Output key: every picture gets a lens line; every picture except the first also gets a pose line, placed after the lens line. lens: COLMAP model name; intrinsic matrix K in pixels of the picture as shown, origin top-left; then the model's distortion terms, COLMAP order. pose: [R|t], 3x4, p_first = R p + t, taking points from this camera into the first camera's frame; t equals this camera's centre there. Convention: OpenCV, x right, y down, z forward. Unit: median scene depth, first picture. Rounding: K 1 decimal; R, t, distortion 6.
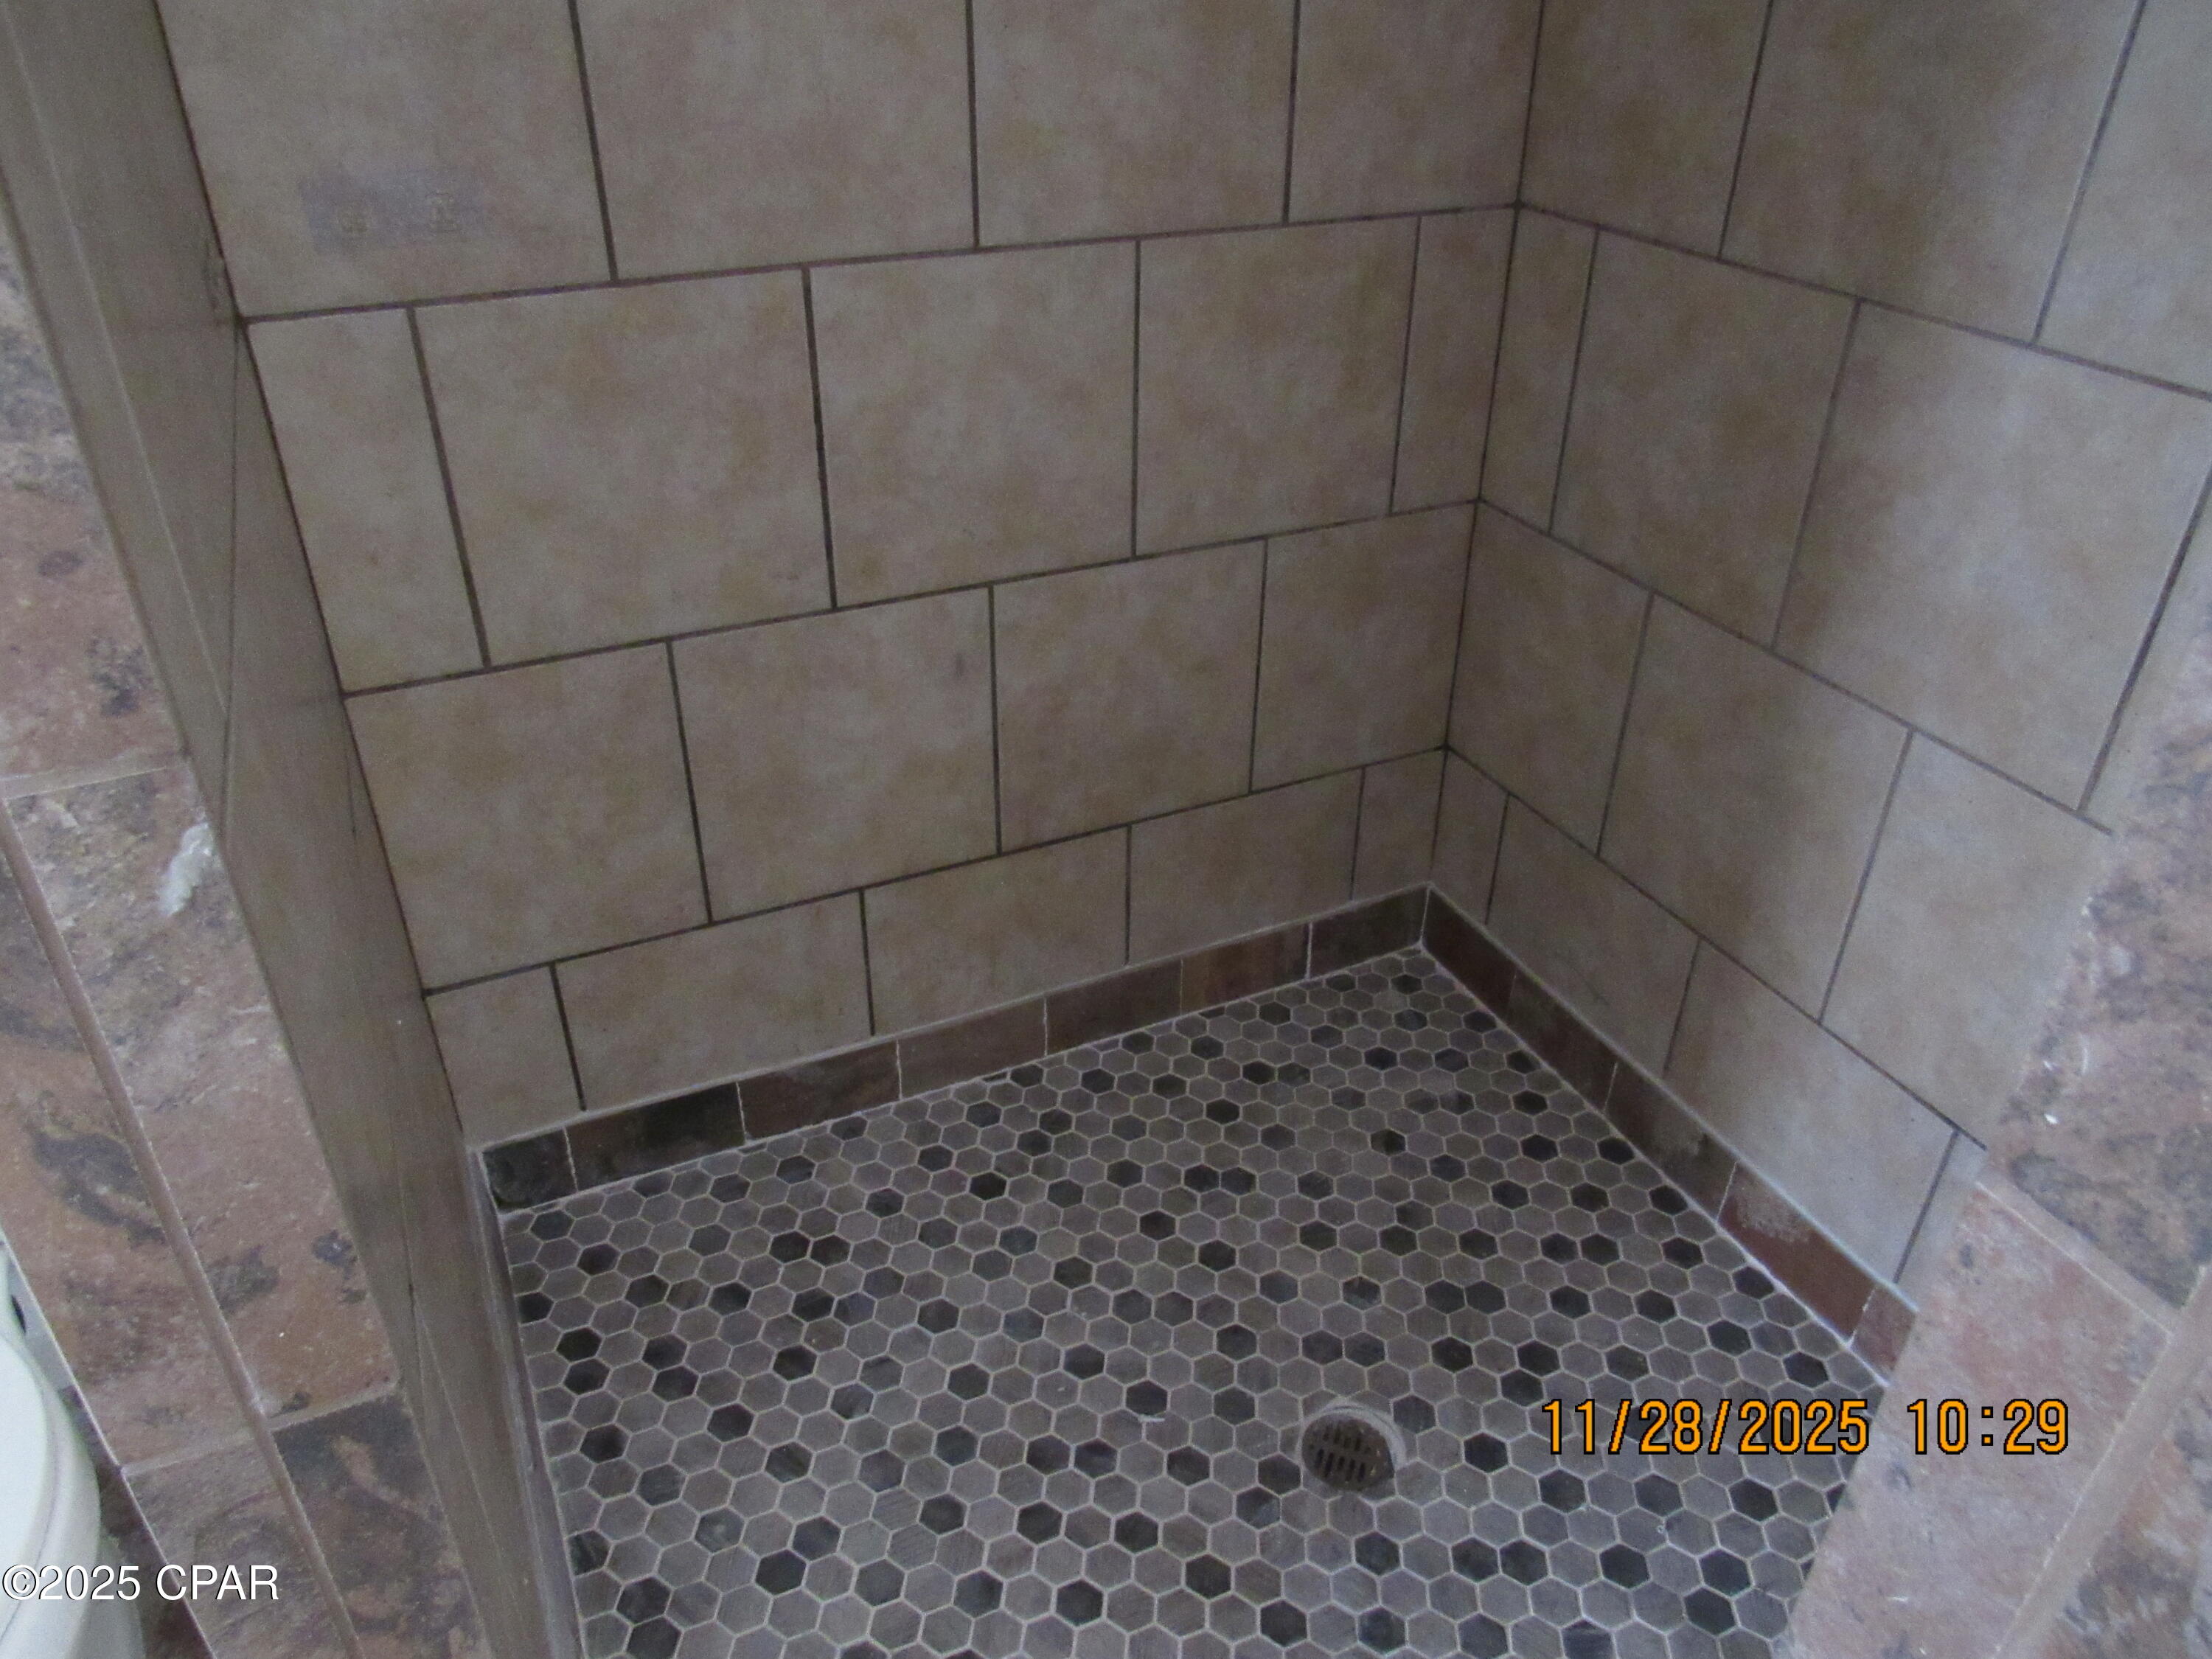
lens RADIAL K [[1572.2, 0, 1112.7], [0, 1572.2, 830.9], [0, 0, 1]] dist [-0.029443, -0.001961]
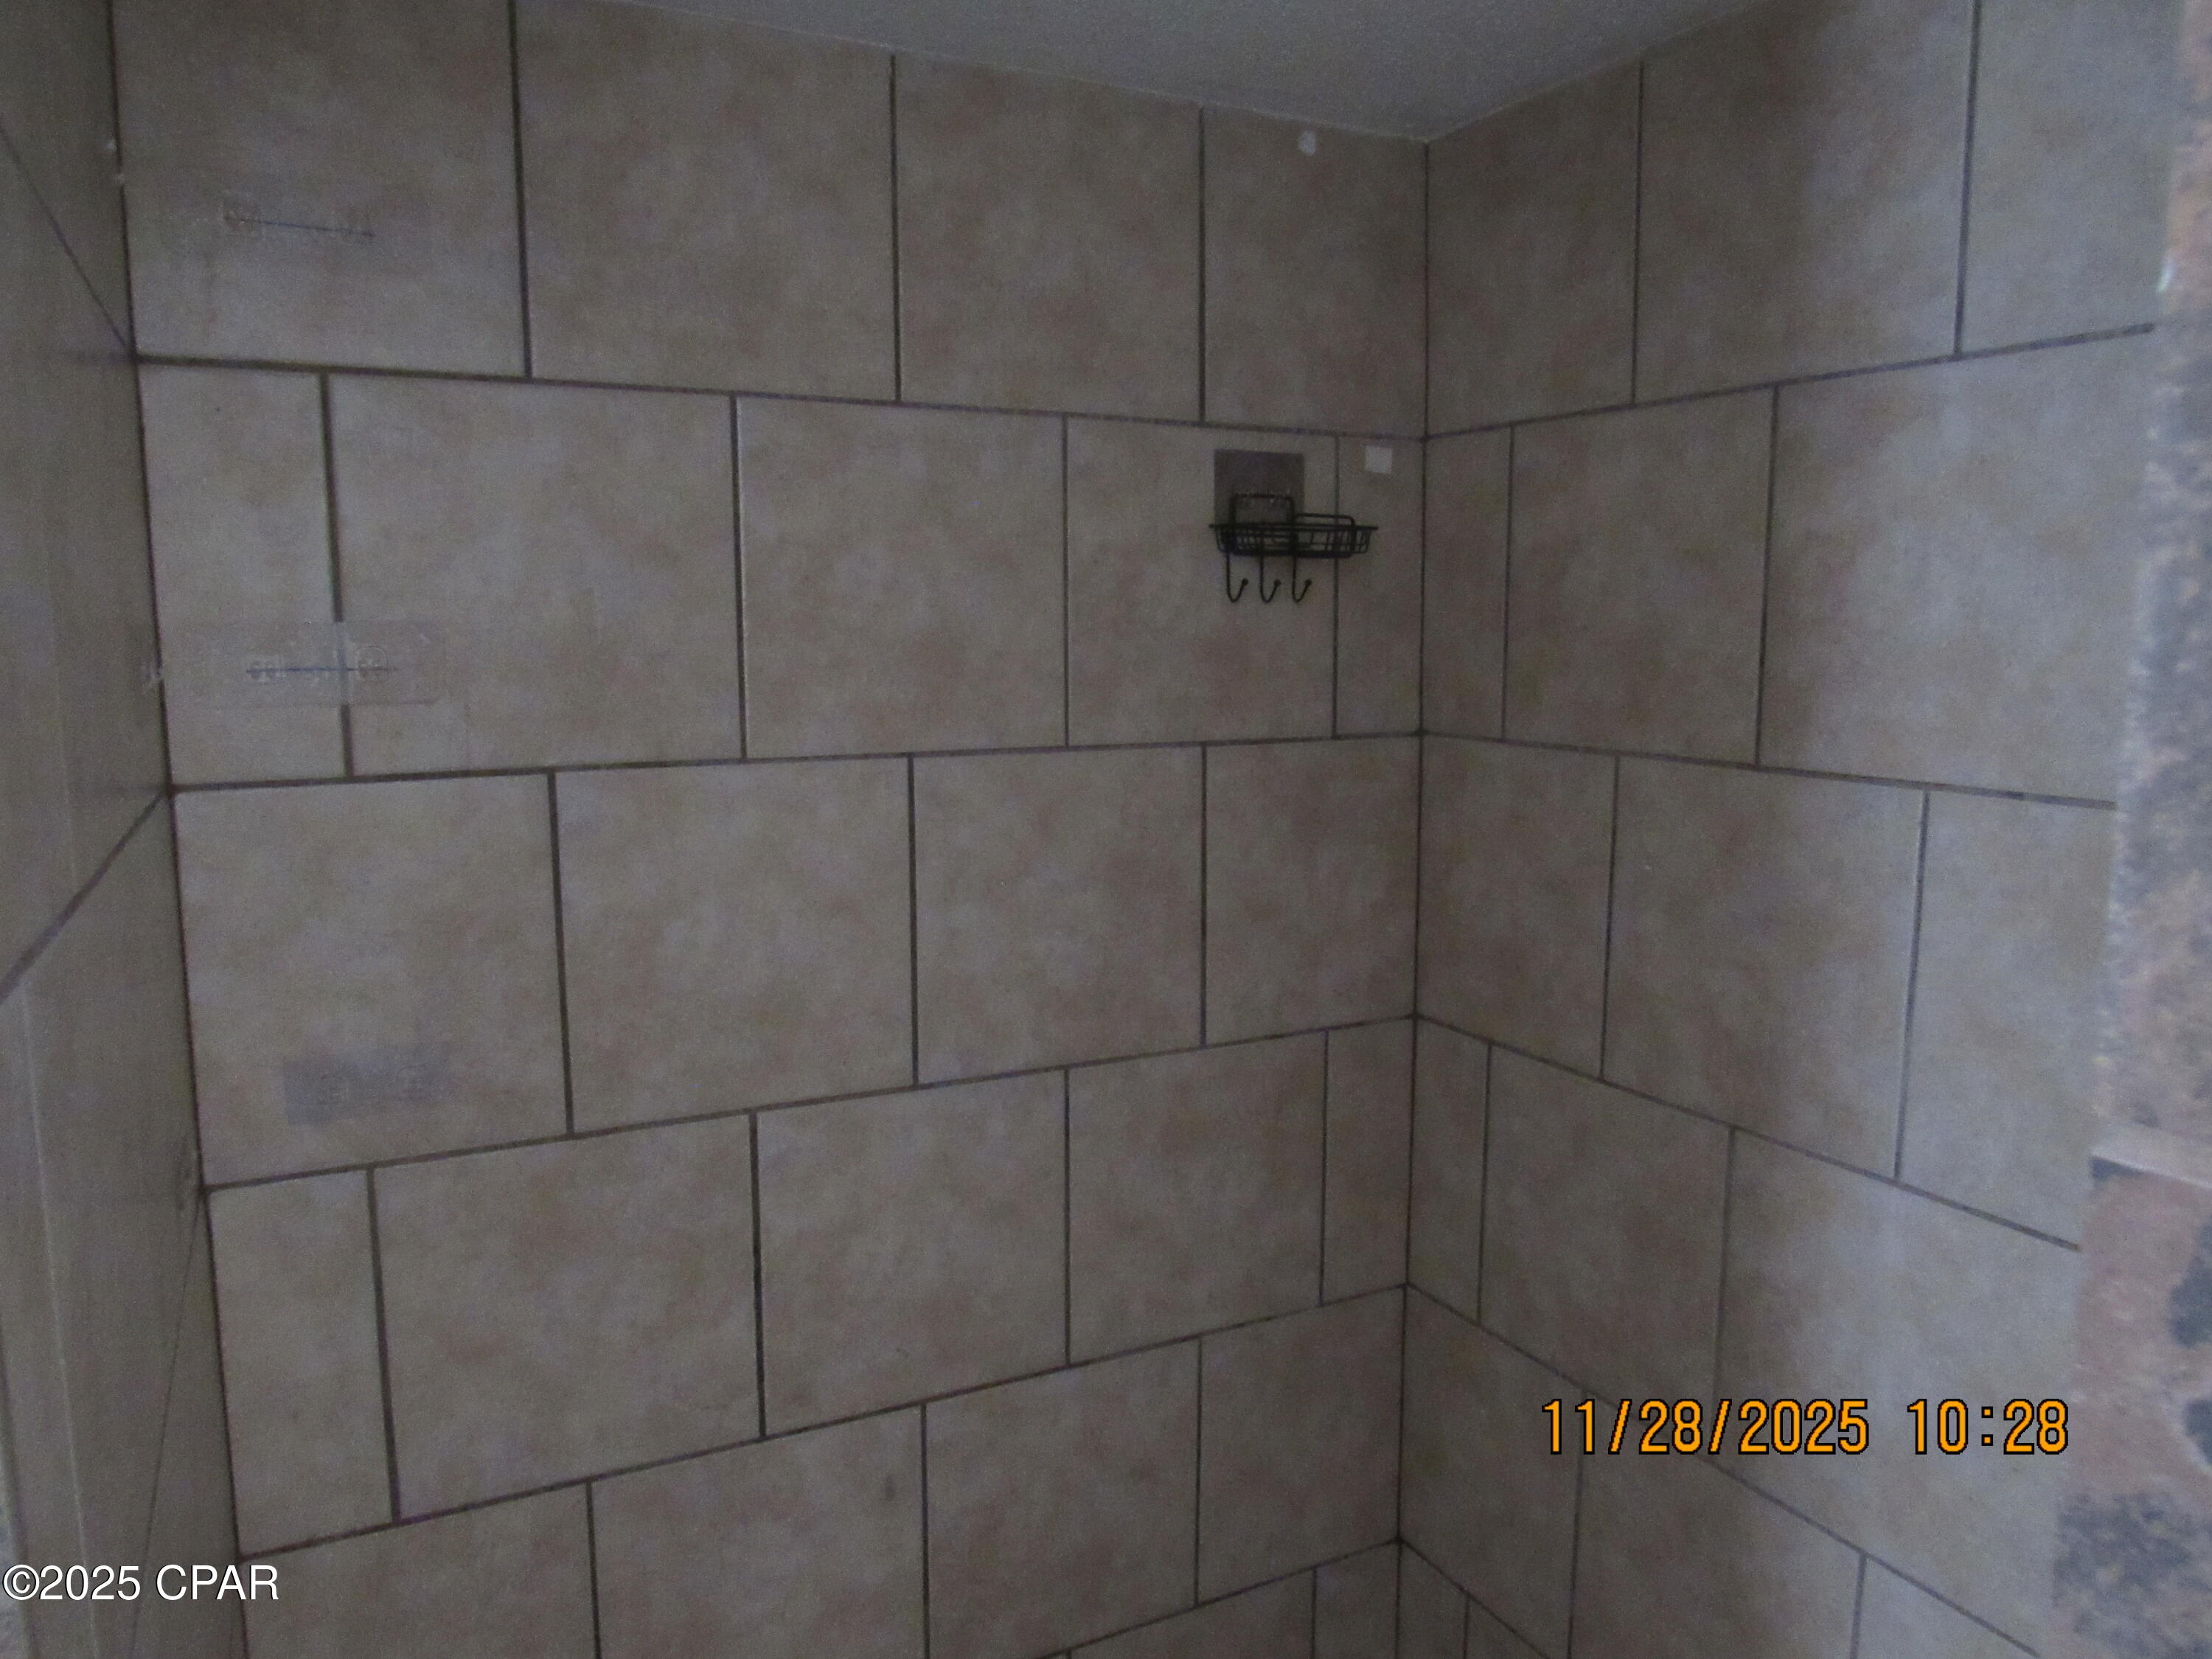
lens RADIAL K [[1572.2, 0, 1112.7], [0, 1572.2, 830.9], [0, 0, 1]] dist [-0.029443, -0.001961]
pose [[0.999289, -0.011857, 0.035794, 0.010810], [0.025413, 0.913070, -0.407011, -0.082871], [-0.027857, 0.407631, 0.912722, -0.052074]]
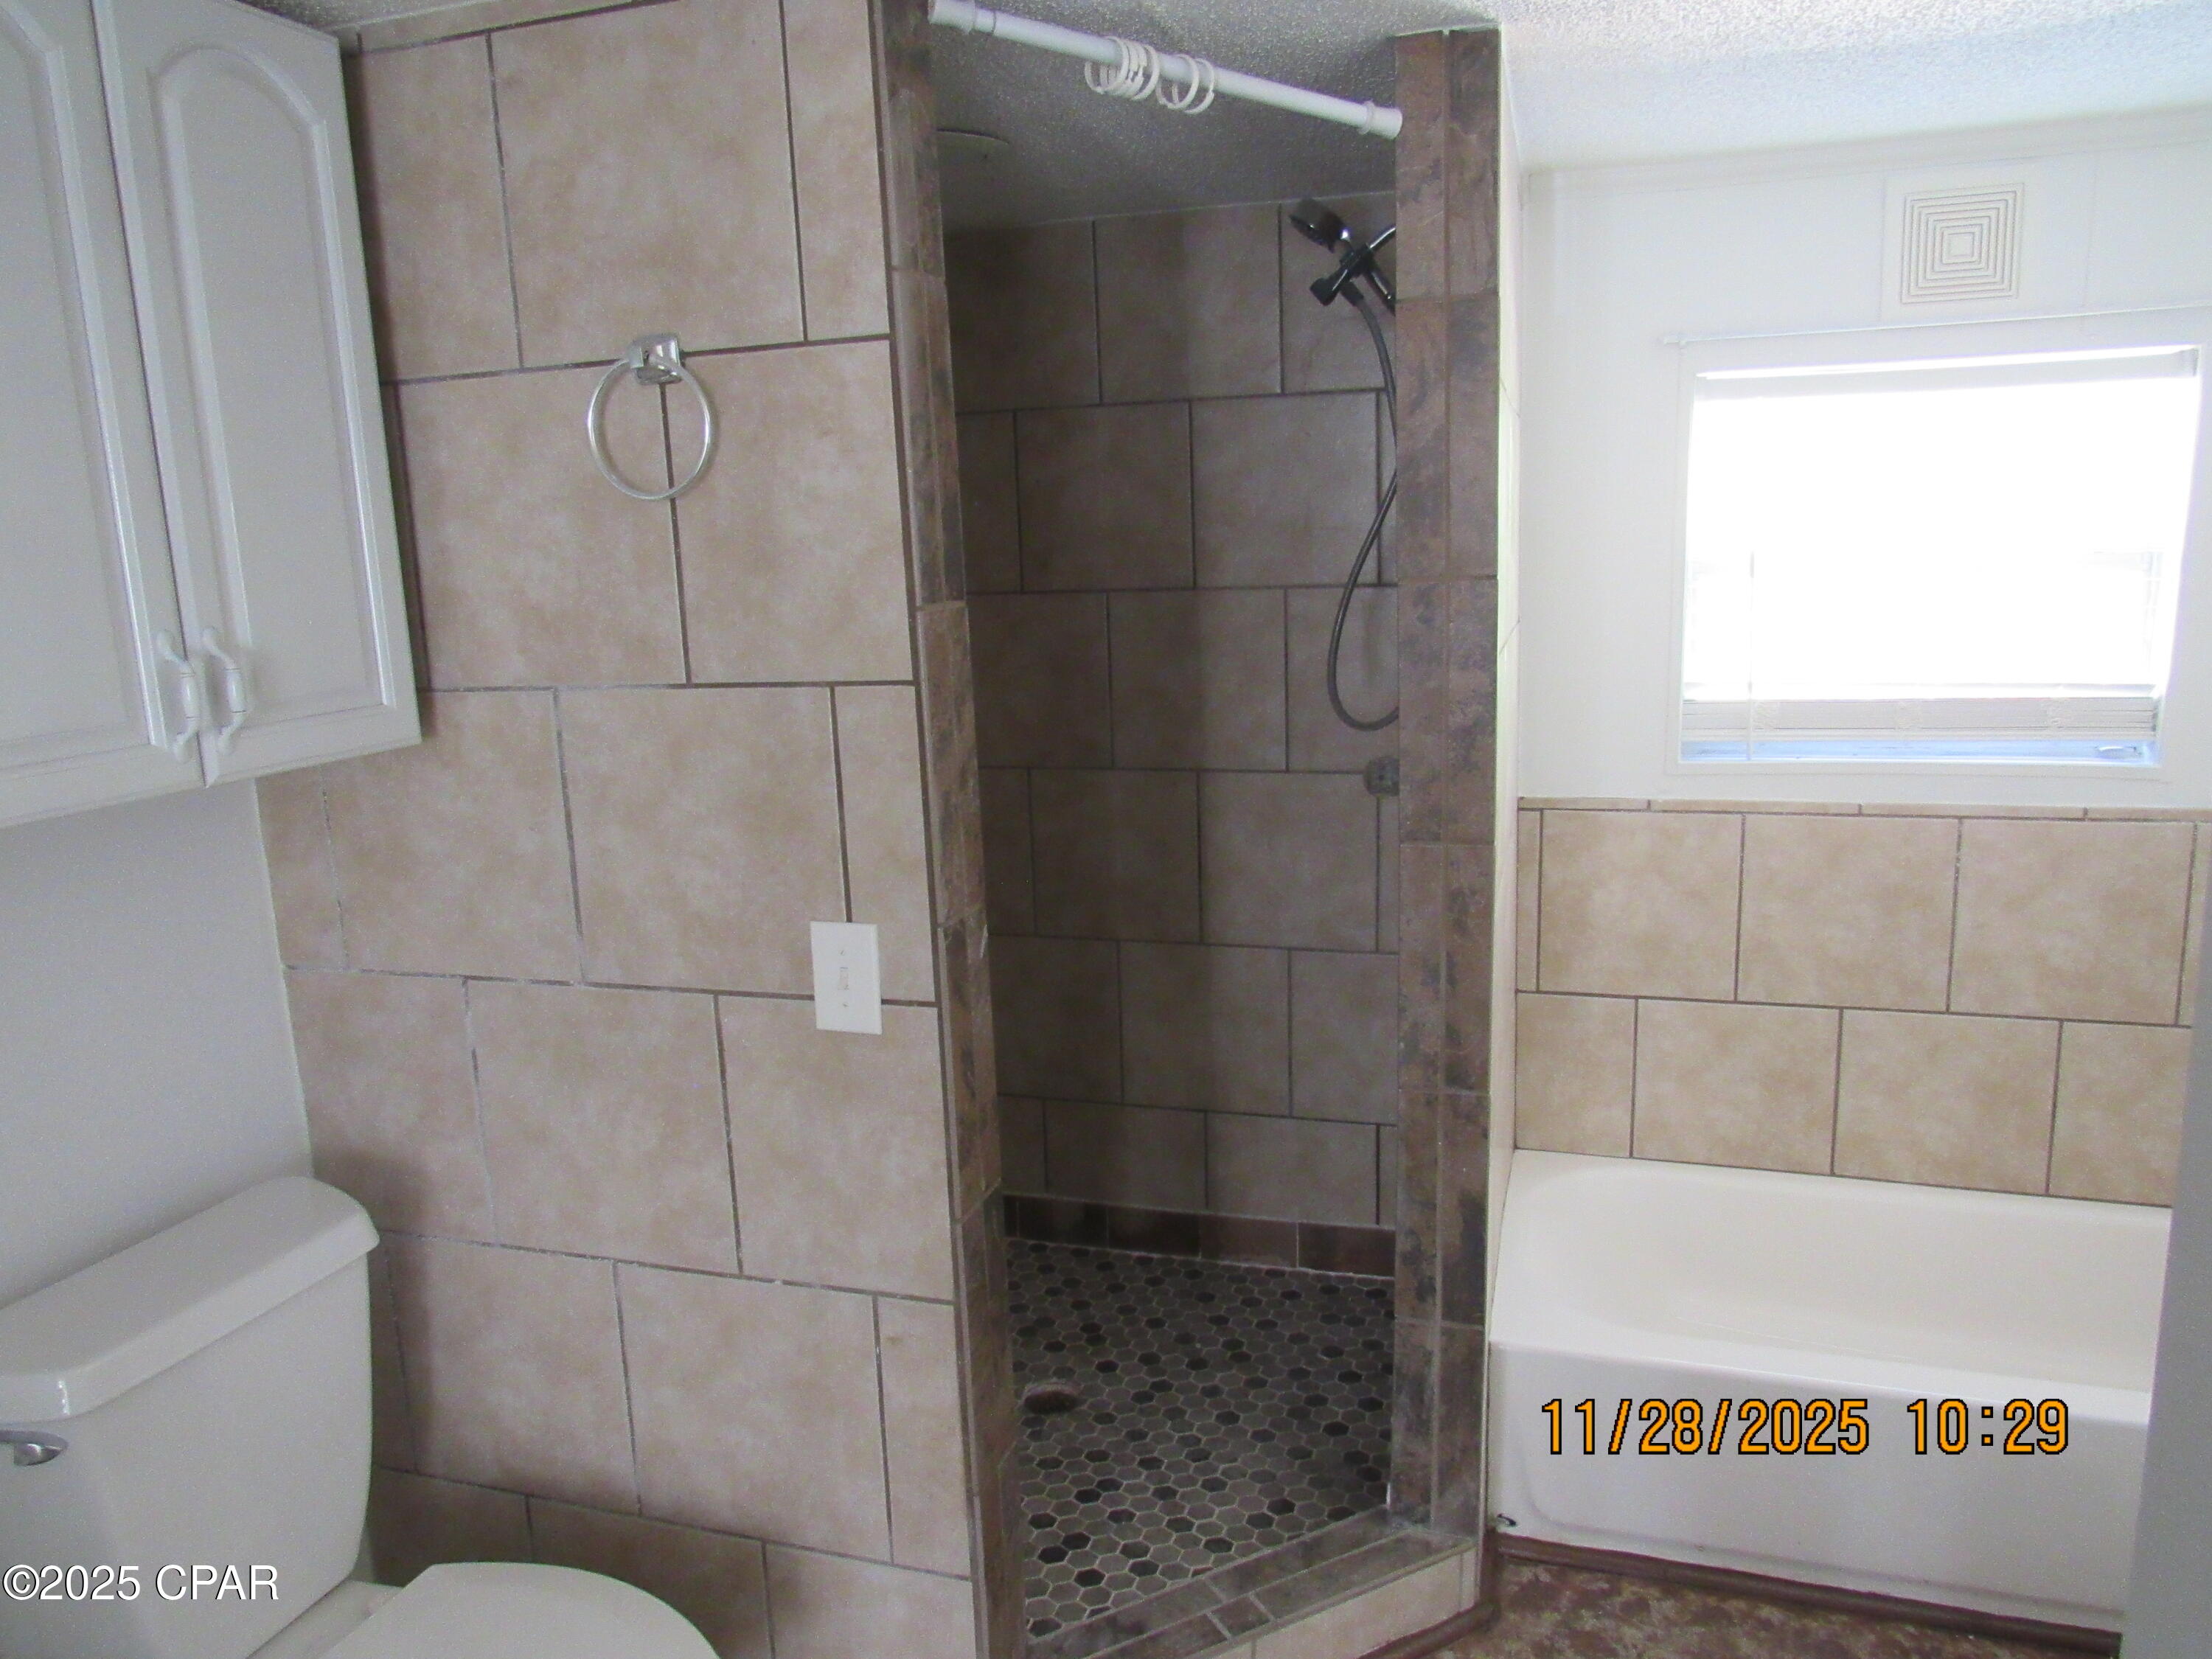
lens RADIAL K [[1555.4, 0, 1106.0], [0, 1555.4, 829.5], [0, 0, 1]] dist [-0.044571, 0.009559]
pose [[0.677376, -0.165835, 0.716701, -0.889741], [0.419691, 0.887266, -0.191362, 0.177053], [-0.604170, 0.430417, 0.670612, -0.444164]]
